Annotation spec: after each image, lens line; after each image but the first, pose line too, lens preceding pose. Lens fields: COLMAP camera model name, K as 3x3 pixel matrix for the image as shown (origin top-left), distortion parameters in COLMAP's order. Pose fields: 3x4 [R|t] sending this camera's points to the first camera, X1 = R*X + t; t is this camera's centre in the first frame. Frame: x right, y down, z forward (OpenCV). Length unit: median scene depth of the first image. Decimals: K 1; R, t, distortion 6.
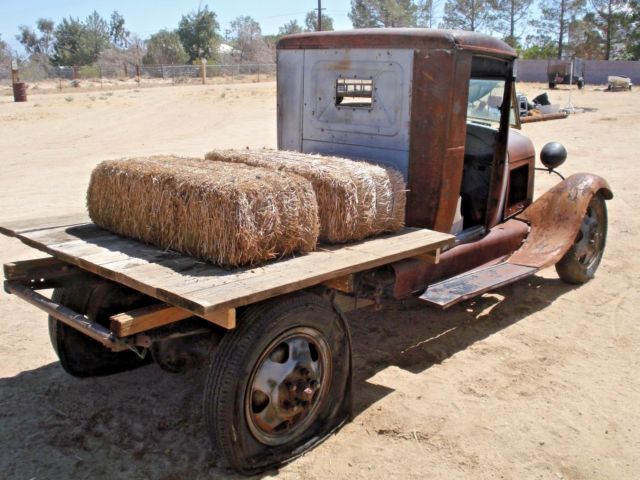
lens RADIAL K [[730.6, 0, 319.8], [0, 730.6, 240.9], [0, 0, 1]] dist [-0.097543, 0.000000]
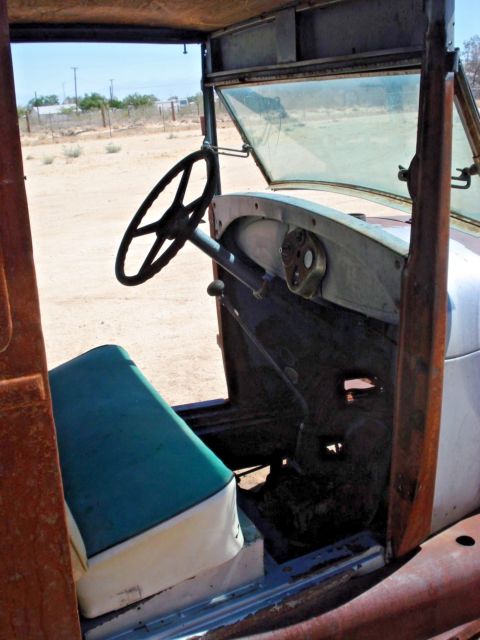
lens RADIAL K [[730.6, 0, 240.2], [0, 730.6, 319.2], [0, 0, 1]] dist [-0.097543, 0.000000]
pose [[0.920696, 0.065966, -0.384666, 0.295060], [-0.040099, 0.996385, 0.074891, -0.145345], [0.388216, -0.053527, 0.920013, 0.718722]]
